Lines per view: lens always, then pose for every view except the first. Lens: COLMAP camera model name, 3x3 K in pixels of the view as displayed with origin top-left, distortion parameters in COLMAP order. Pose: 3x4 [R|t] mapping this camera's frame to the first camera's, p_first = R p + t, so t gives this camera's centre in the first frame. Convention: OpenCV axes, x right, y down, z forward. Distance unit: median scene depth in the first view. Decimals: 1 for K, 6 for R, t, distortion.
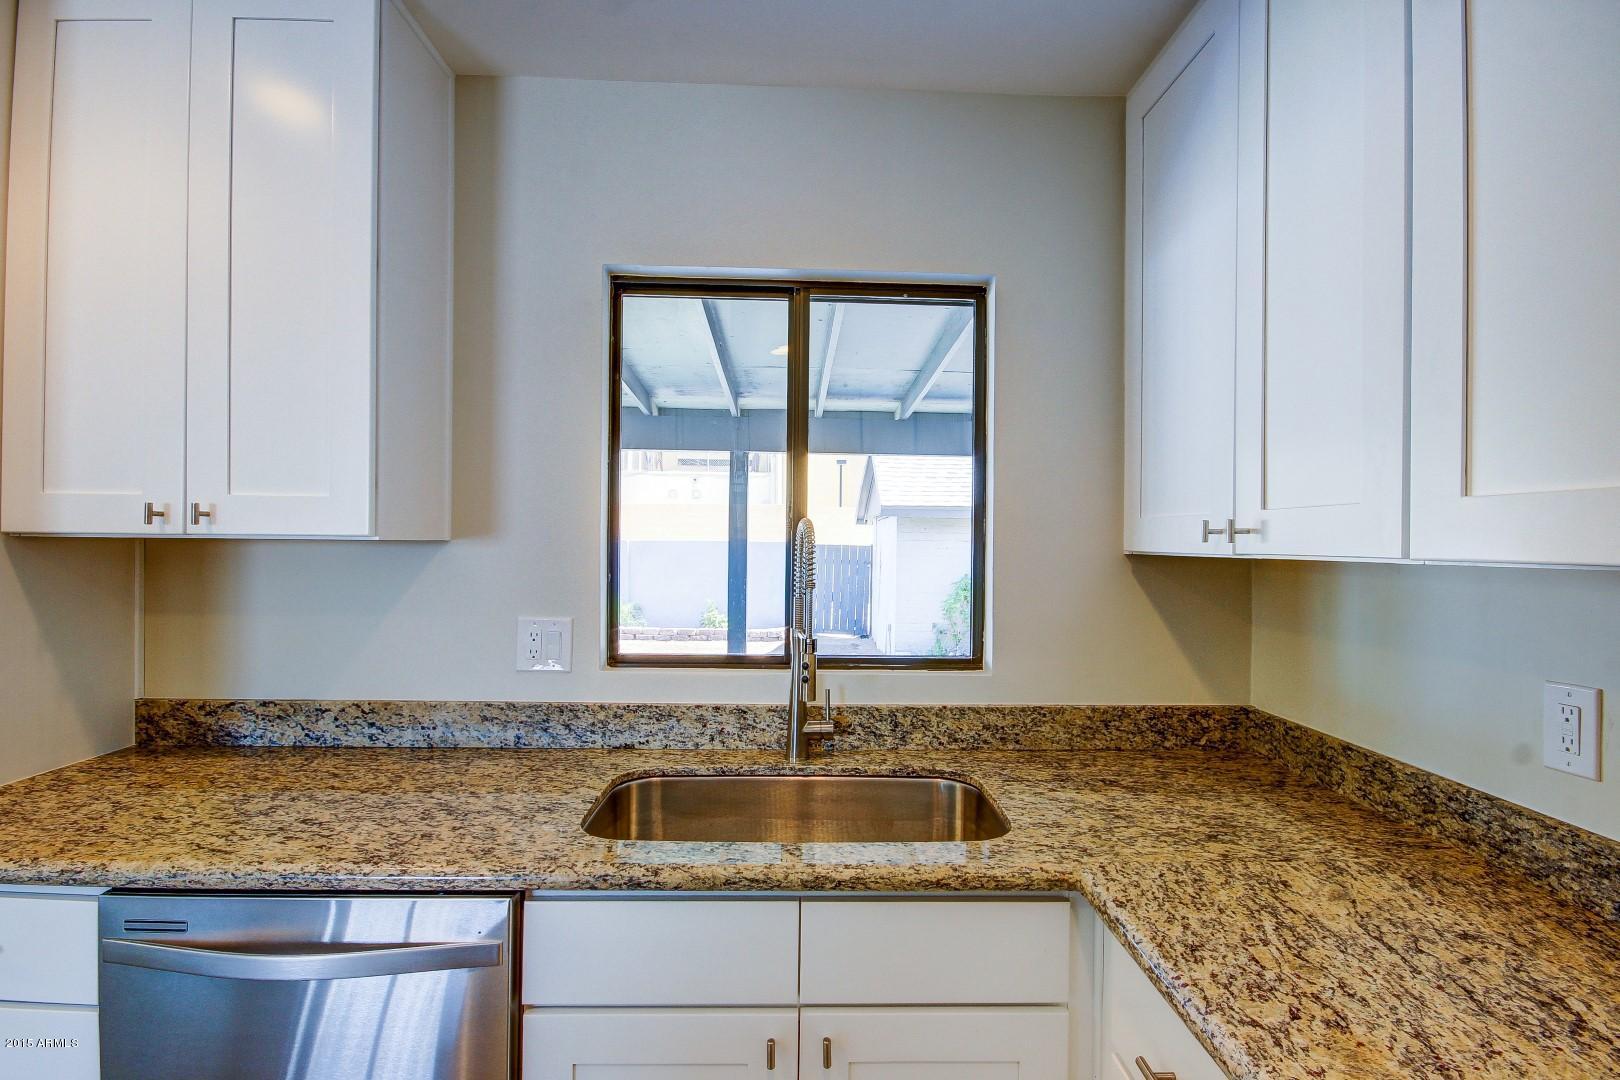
lens RADIAL K [[754.6, 0, 809.2], [0, 754.6, 555.3], [0, 0, 1]] dist [0.004958, -0.010124]
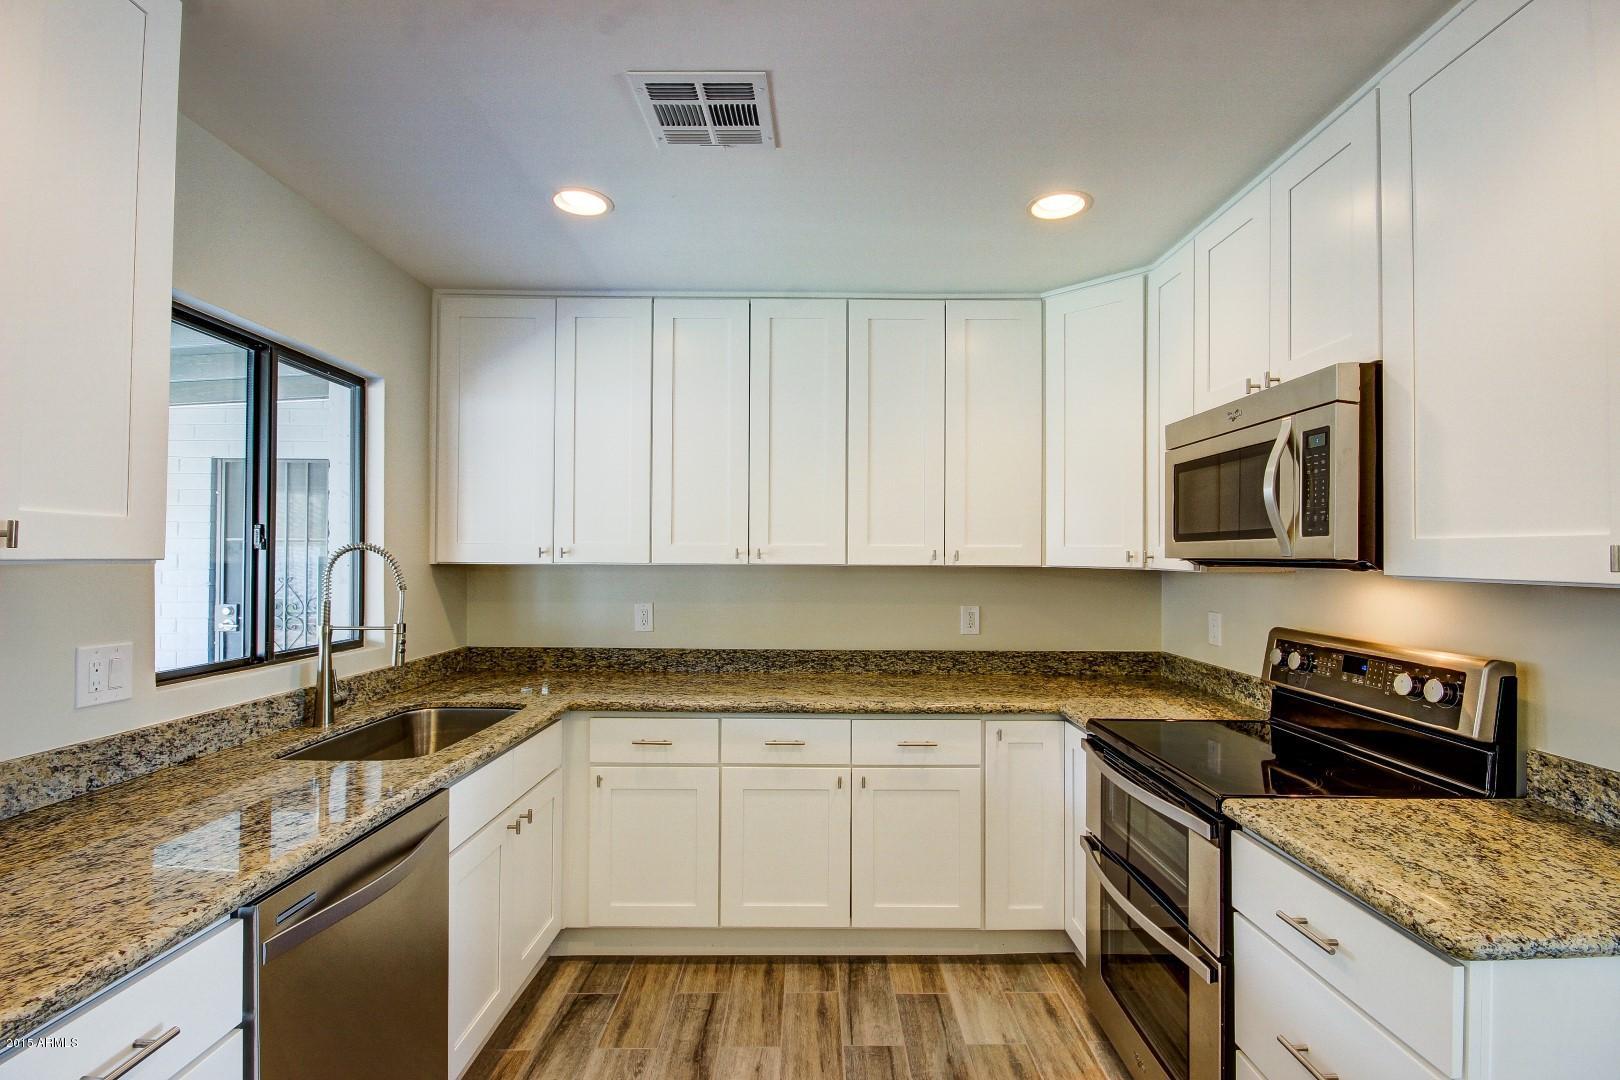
lens RADIAL K [[754.6, 0, 816.3], [0, 754.6, 548.8], [0, 0, 1]] dist [0.004958, -0.010124]
pose [[0.029296, 0.001498, 0.999570, -1.474476], [0.004827, 0.999987, -0.001640, -0.033896], [-0.999559, 0.004873, 0.029288, 0.127489]]
